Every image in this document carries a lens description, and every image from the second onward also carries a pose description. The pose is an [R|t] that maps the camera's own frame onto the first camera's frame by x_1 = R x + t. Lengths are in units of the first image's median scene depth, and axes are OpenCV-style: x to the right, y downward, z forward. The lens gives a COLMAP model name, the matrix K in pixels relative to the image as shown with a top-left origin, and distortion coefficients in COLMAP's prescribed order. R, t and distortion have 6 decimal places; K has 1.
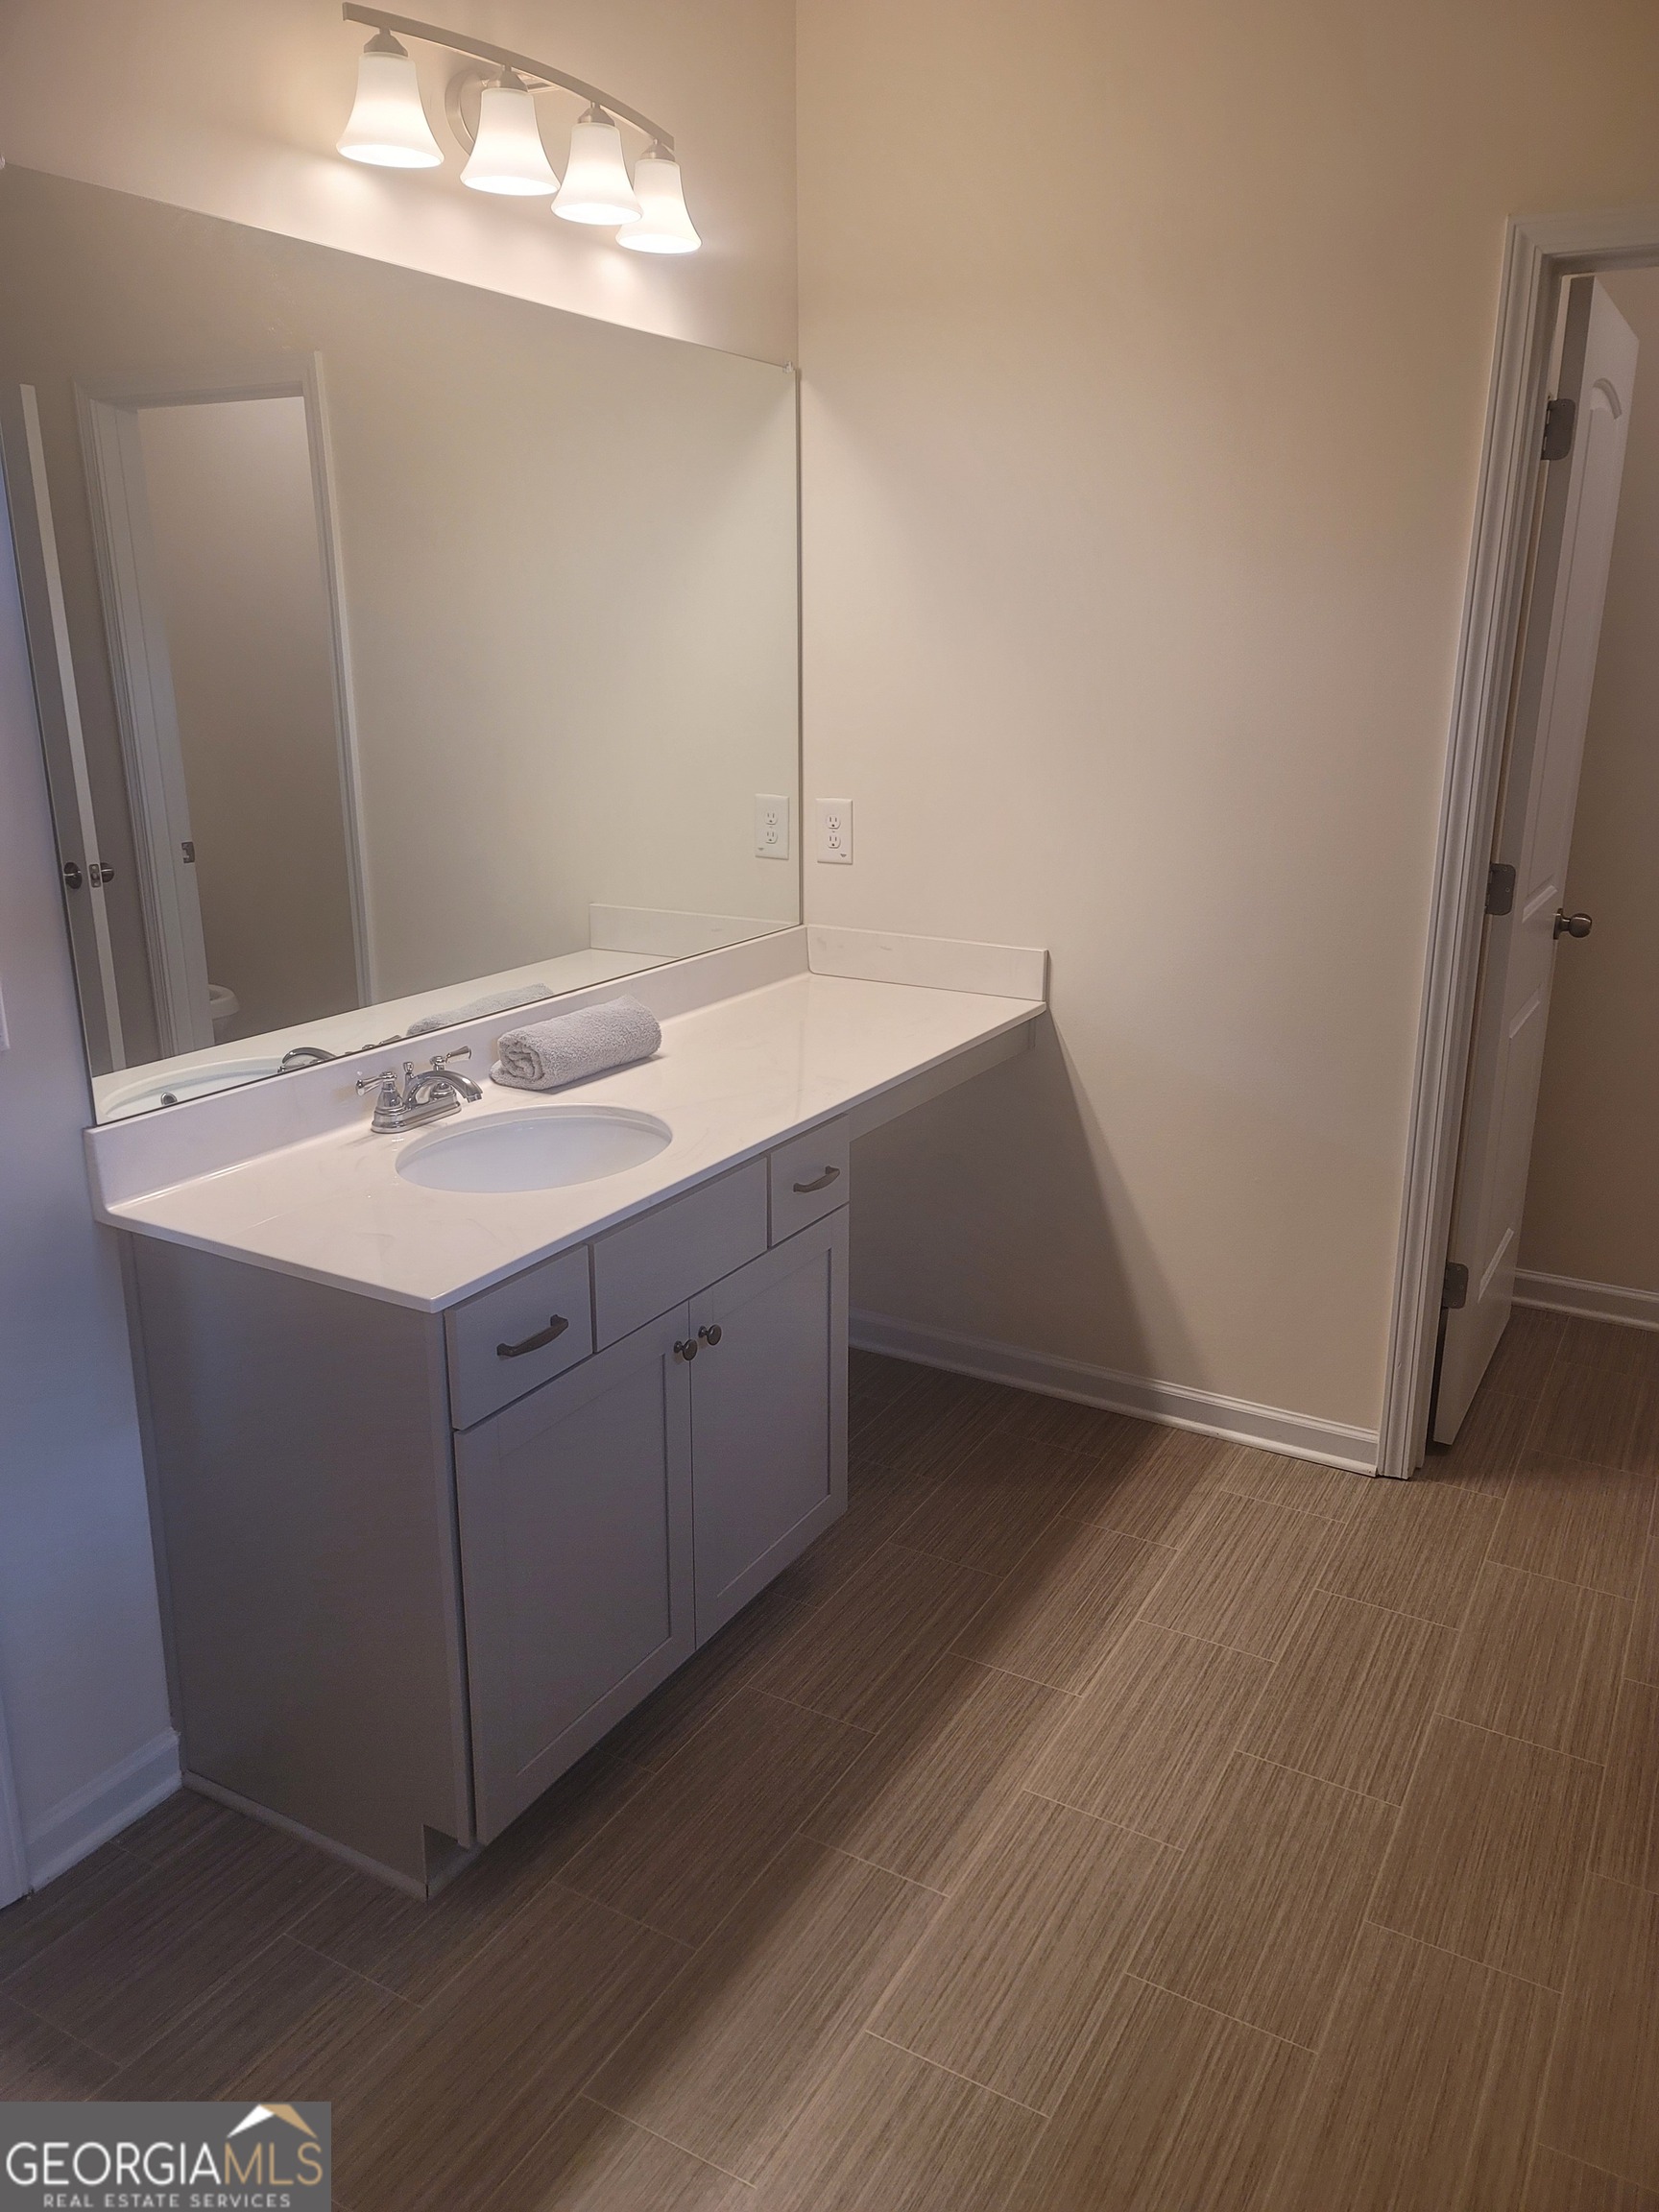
lens RADIAL K [[1637.1, 0, 829.5], [0, 1637.1, 1106.0], [0, 0, 1]] dist [0.052124, -0.047248]
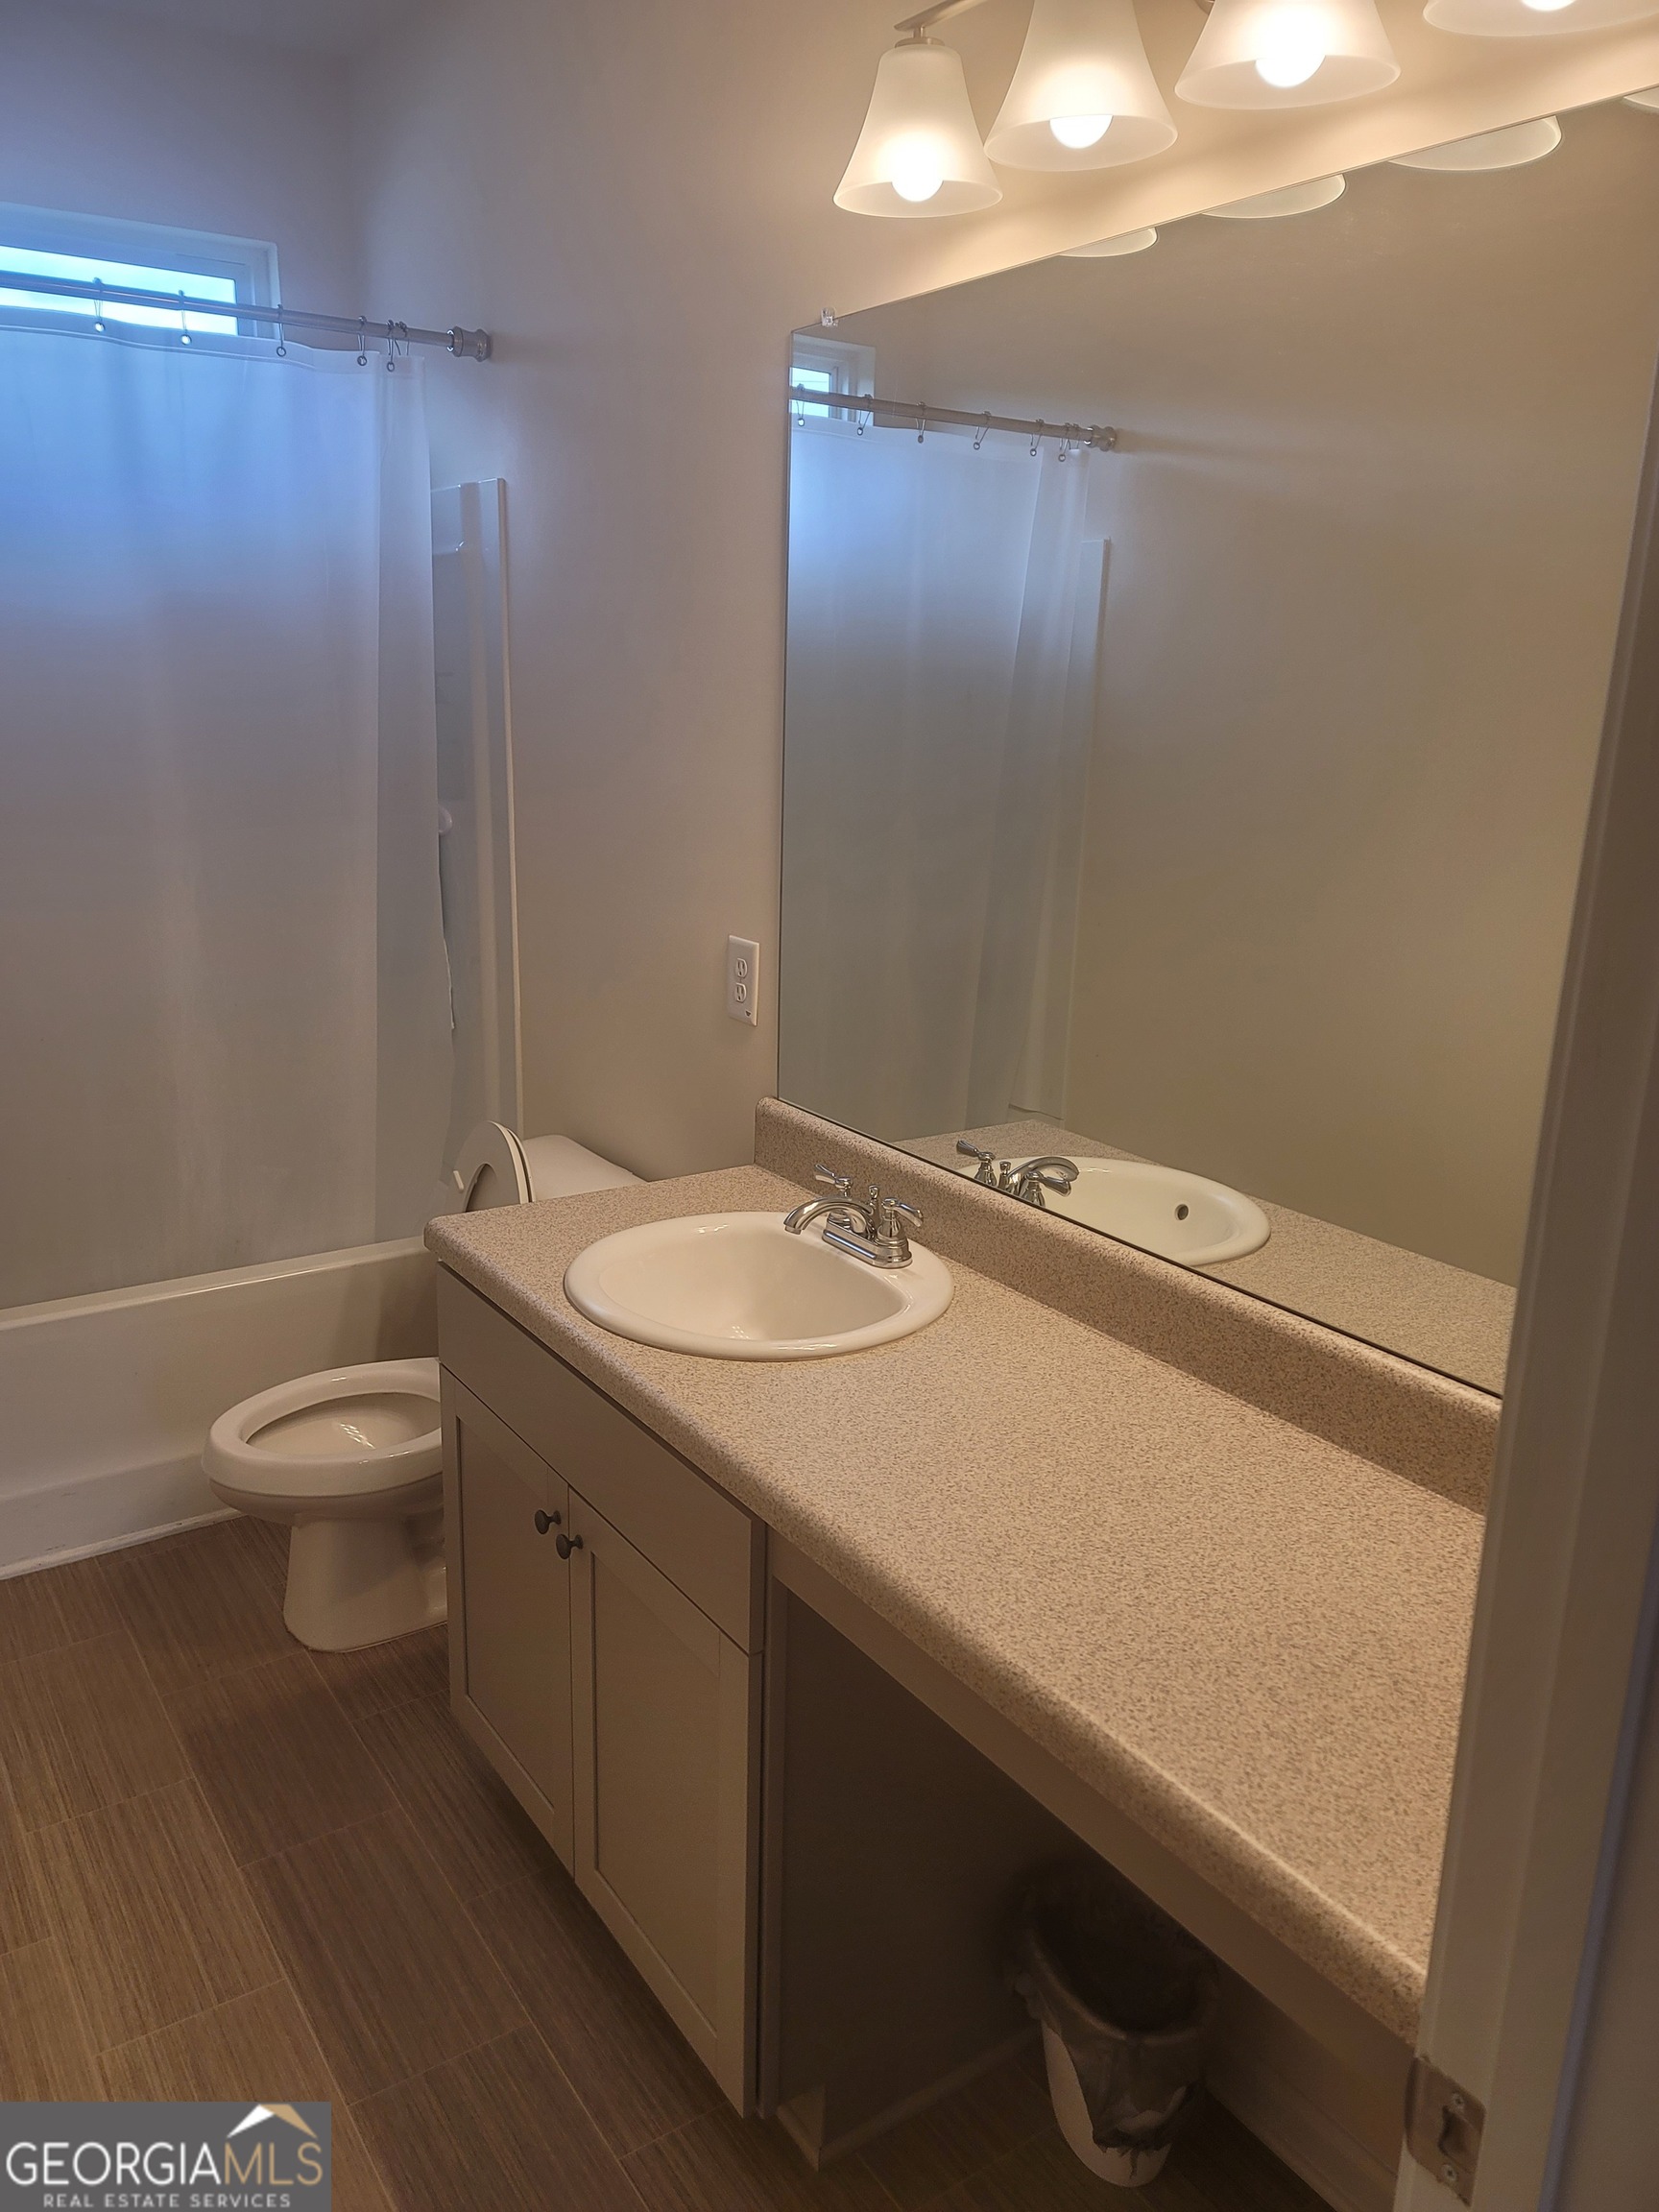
lens RADIAL K [[1637.1, 0, 829.5], [0, 1637.1, 1106.0], [0, 0, 1]] dist [0.052124, -0.047248]
pose [[-0.437664, 0.208923, -0.874530, 0.625337], [-0.285497, 0.890007, 0.355499, -0.444938], [0.852609, 0.405265, -0.329877, 1.445363]]
